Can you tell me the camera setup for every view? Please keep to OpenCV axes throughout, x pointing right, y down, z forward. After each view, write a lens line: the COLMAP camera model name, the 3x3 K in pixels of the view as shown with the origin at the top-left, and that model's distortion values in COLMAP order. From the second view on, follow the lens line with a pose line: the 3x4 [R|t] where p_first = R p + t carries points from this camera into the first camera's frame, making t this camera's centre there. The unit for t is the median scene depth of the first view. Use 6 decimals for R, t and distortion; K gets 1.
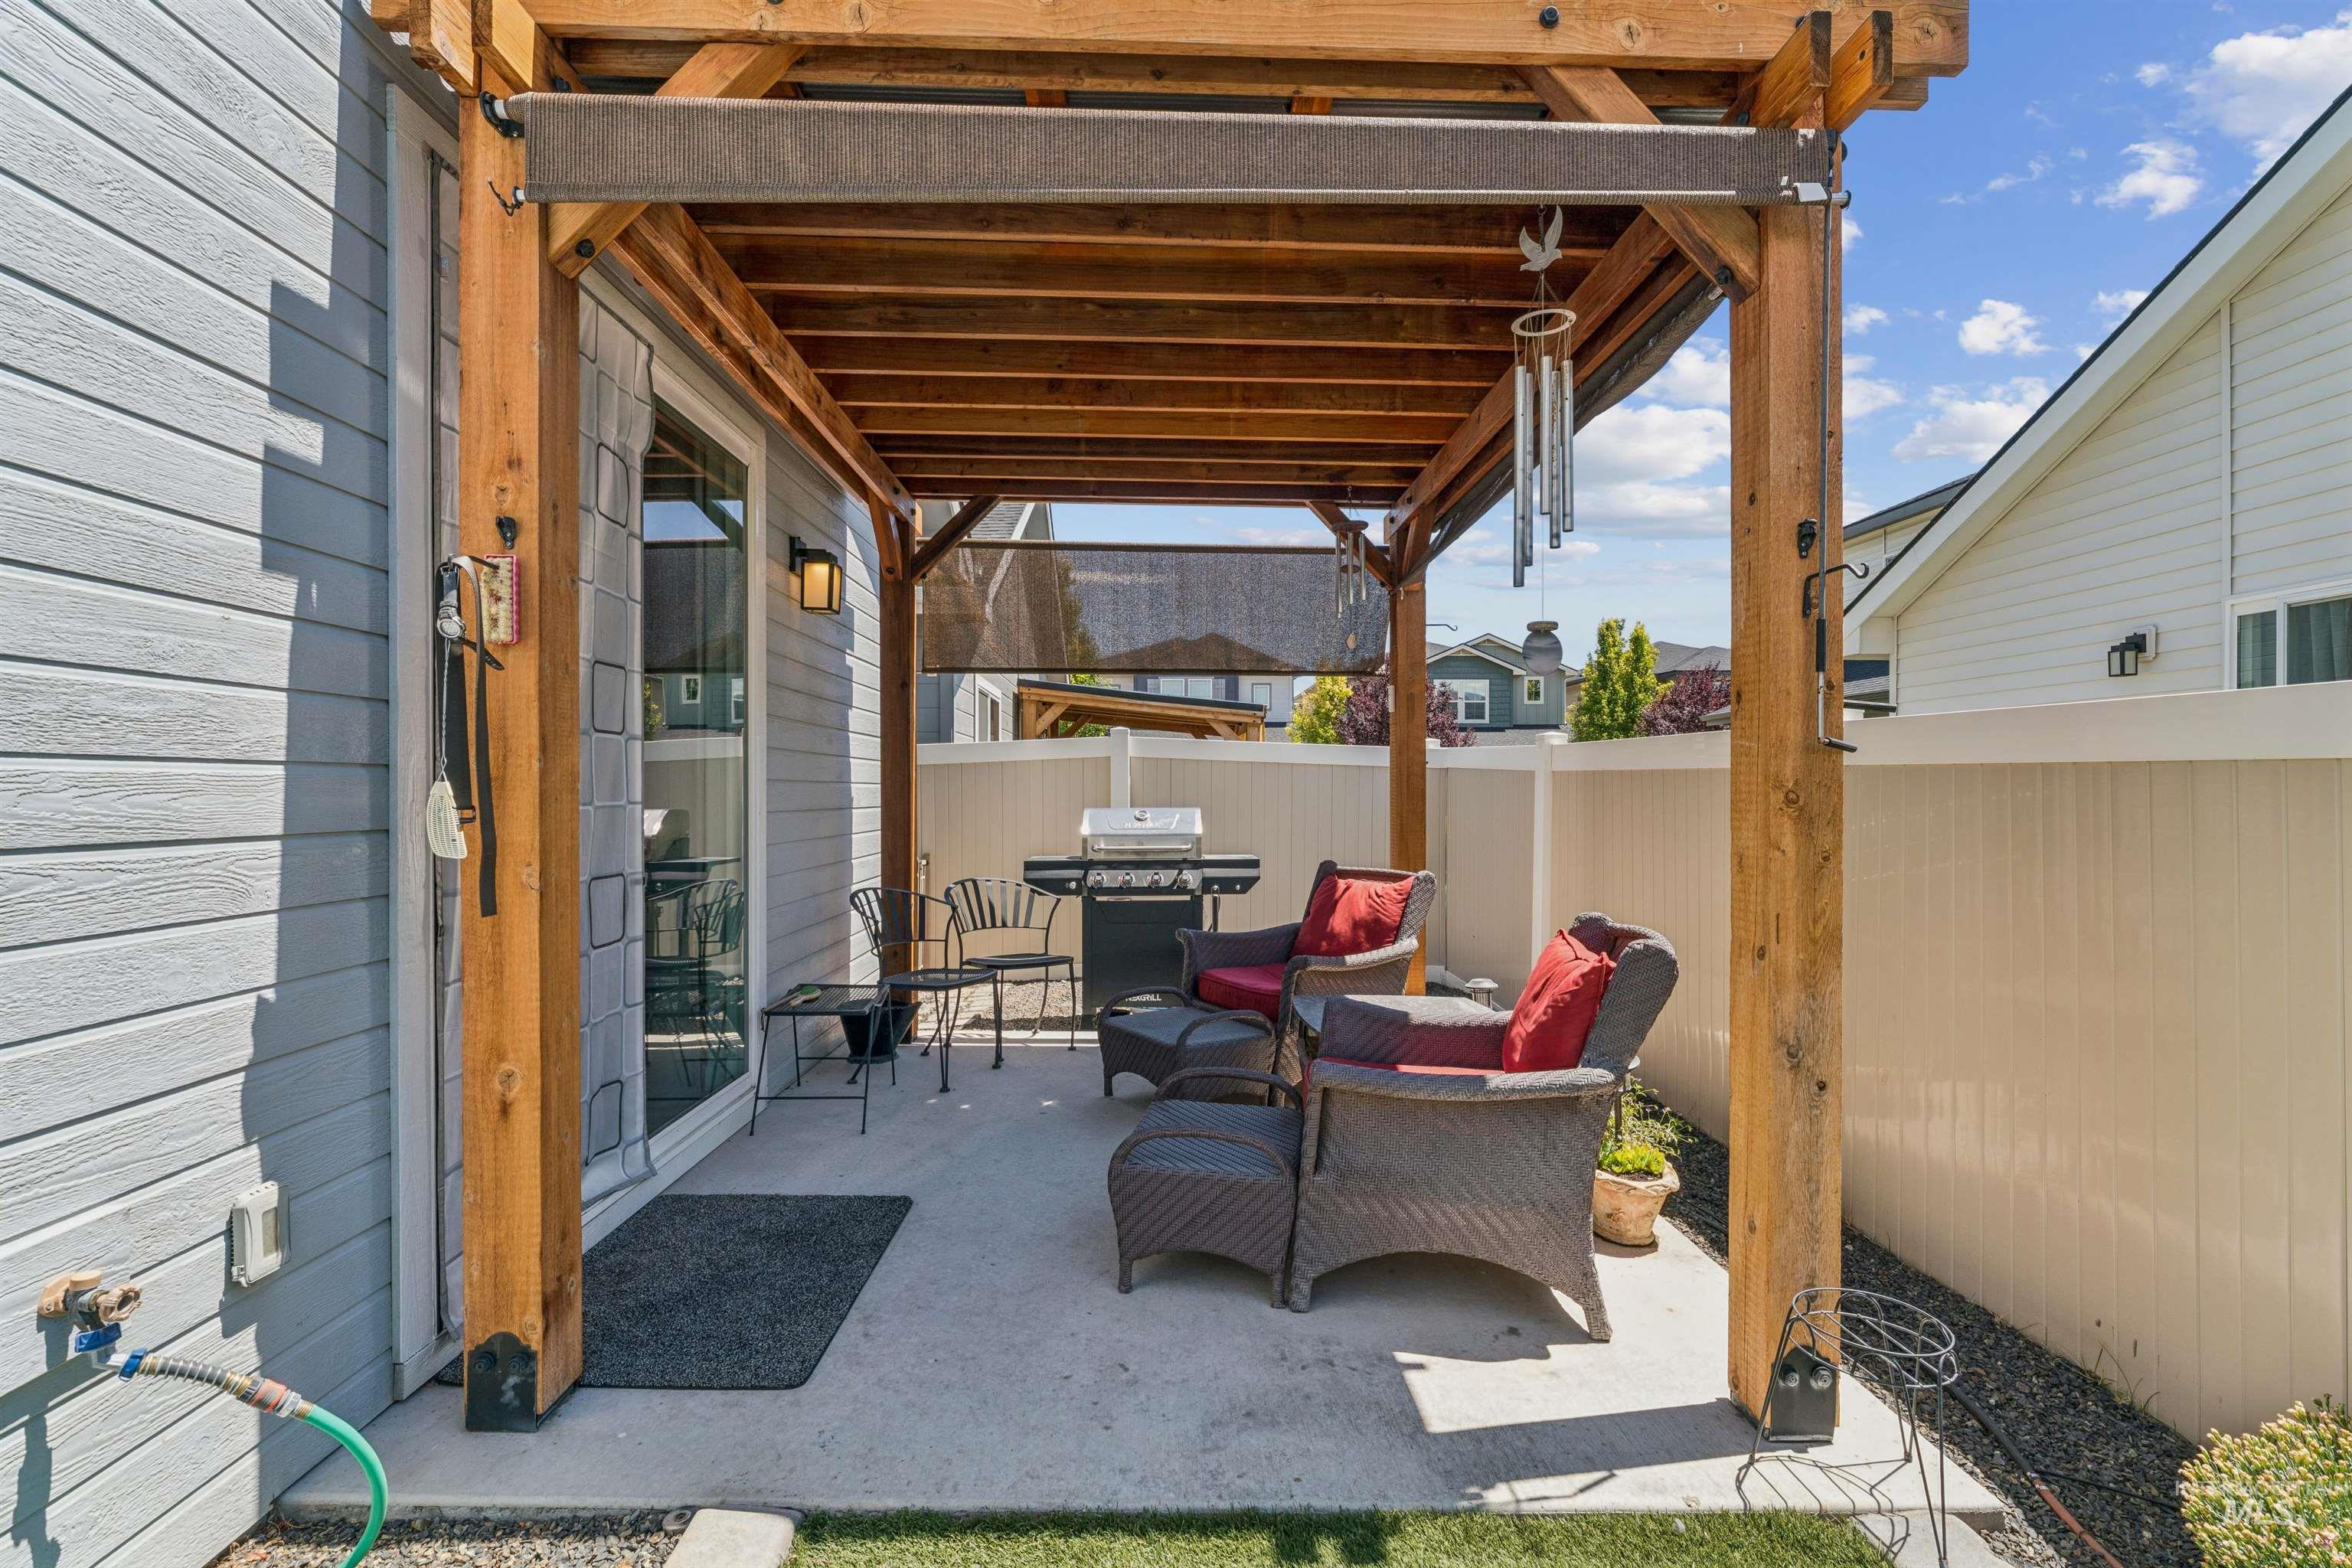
lens RADIAL K [[1066.5, 0, 1175.1], [0, 1066.5, 792.5], [0, 0, 1]] dist [-0.003189, 0.000015]
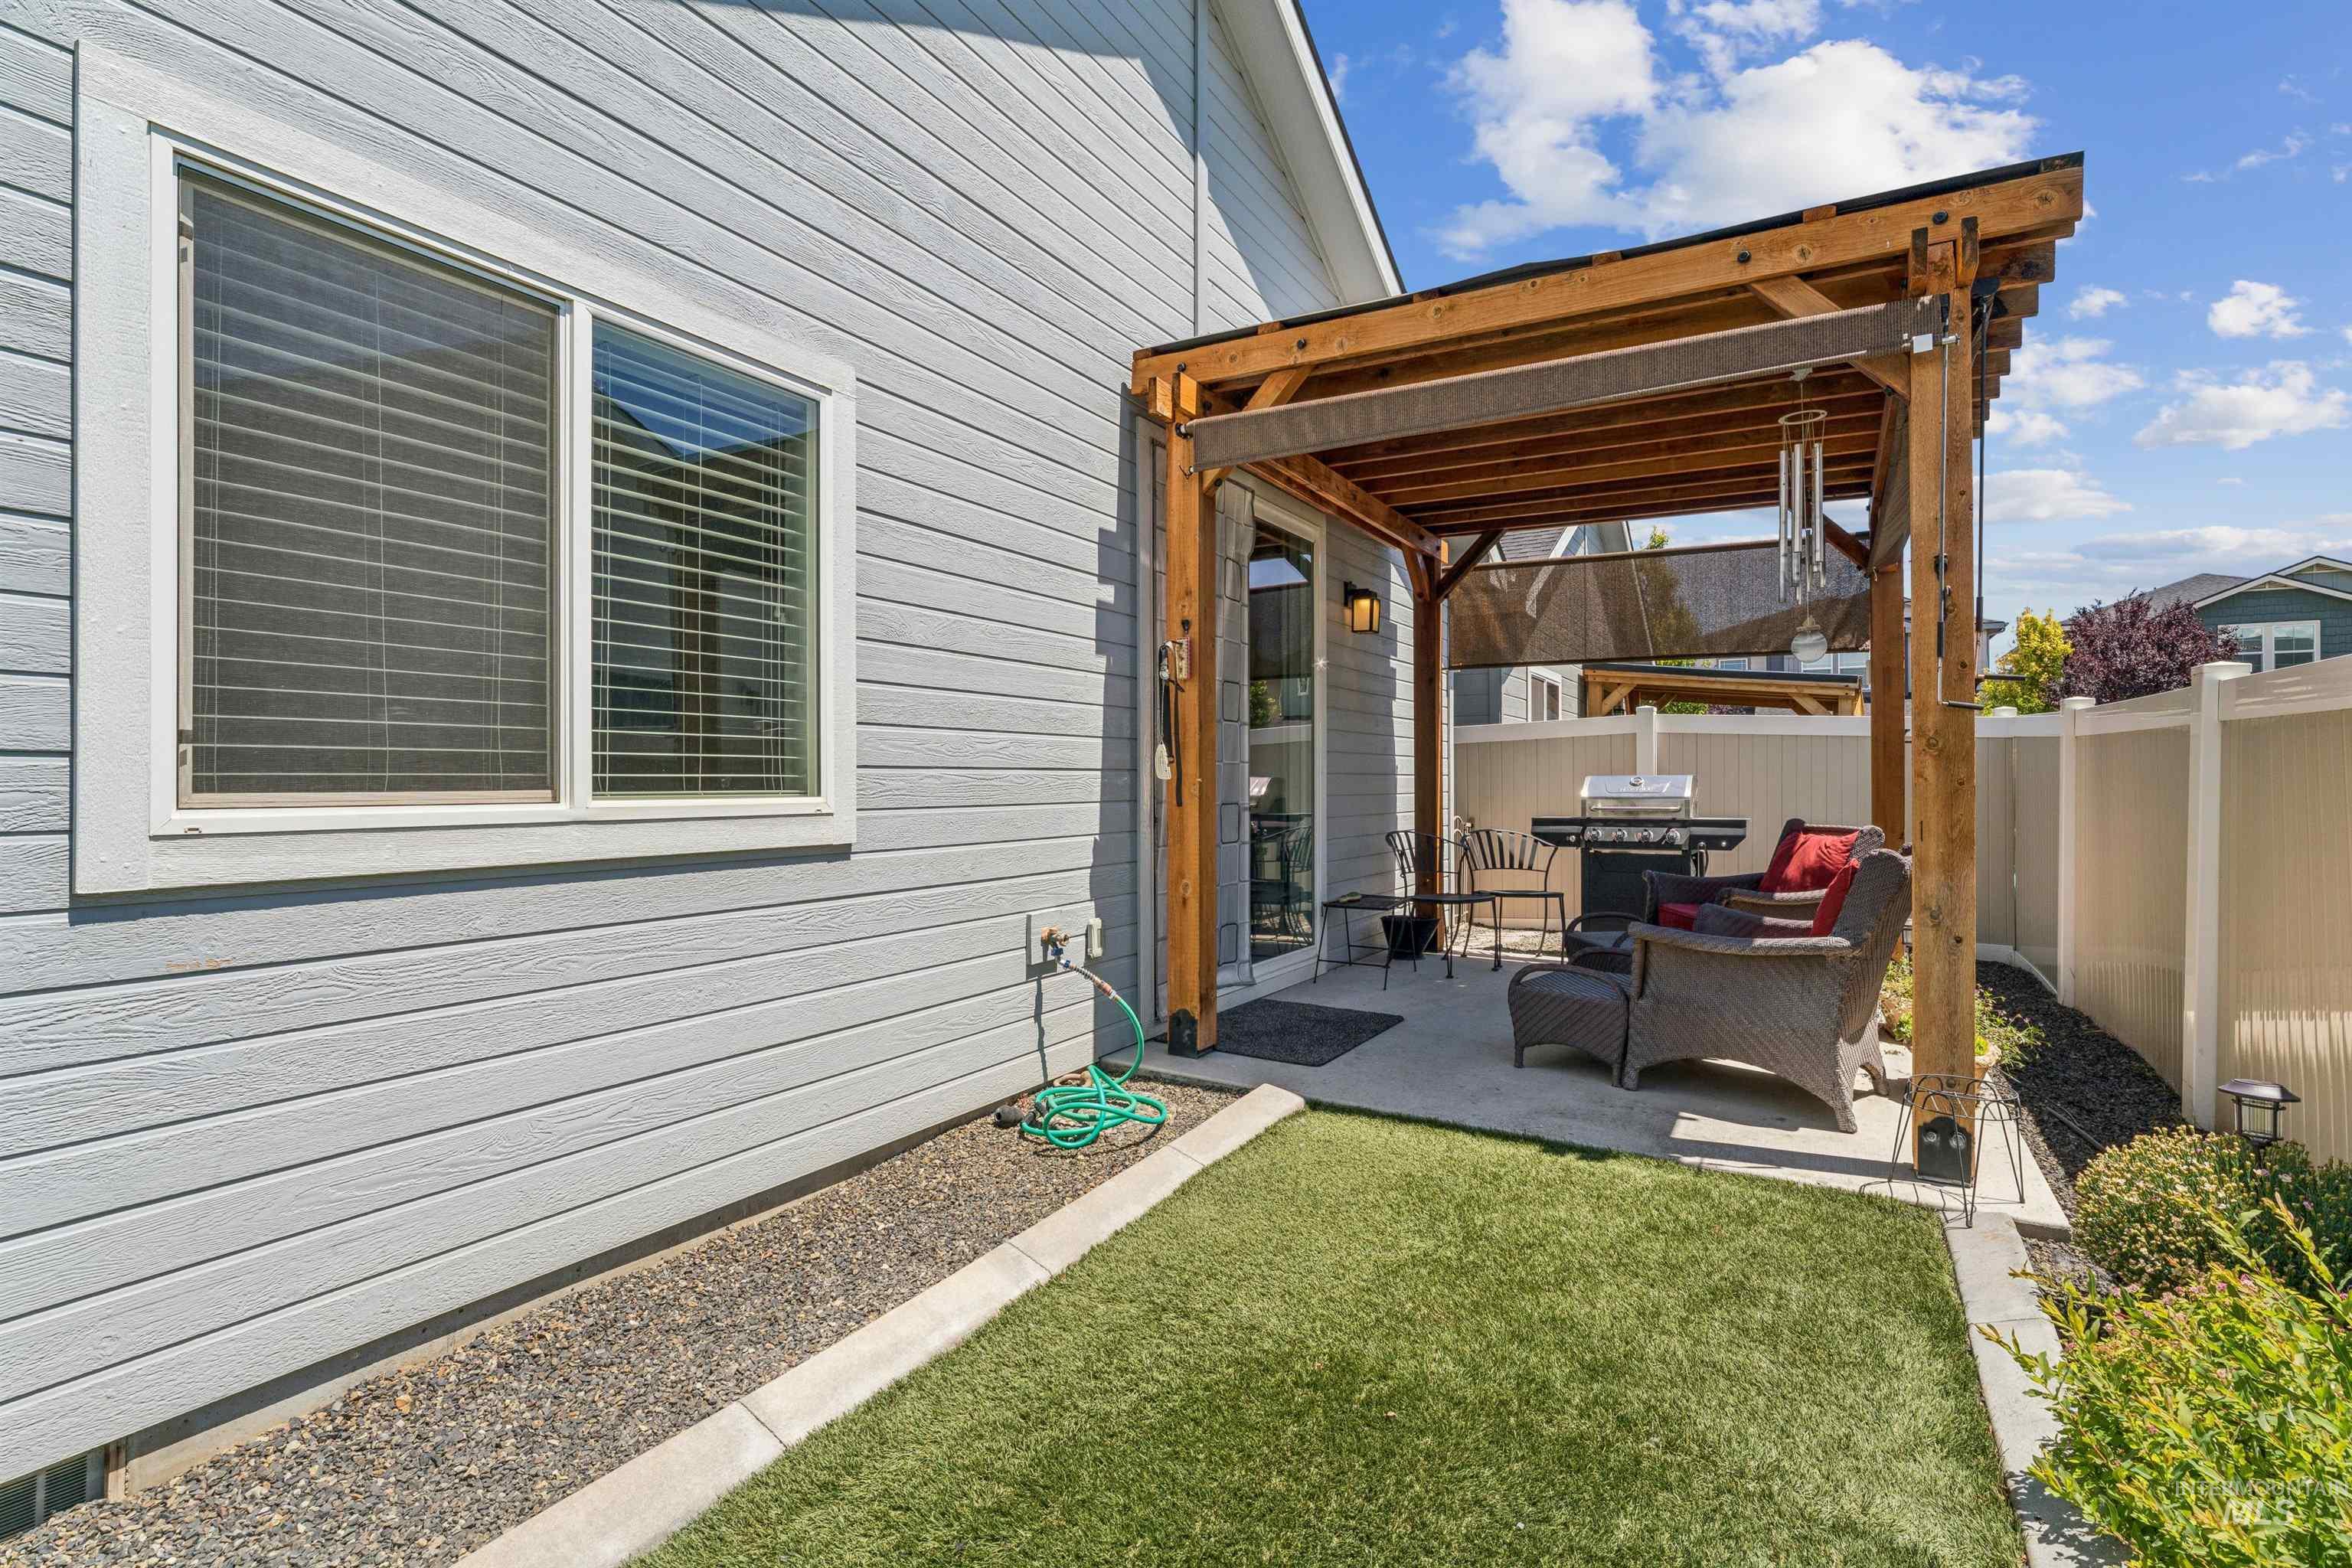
lens RADIAL K [[1118.1, 0, 1180.8], [0, 1118.1, 788.0], [0, 0, 1]] dist [0.001391, 0.000348]
pose [[0.856301, 0.003621, -0.516465, 0.417839], [-0.000222, 0.999978, 0.006643, 0.049685], [0.516478, -0.005574, 0.856283, -0.740593]]
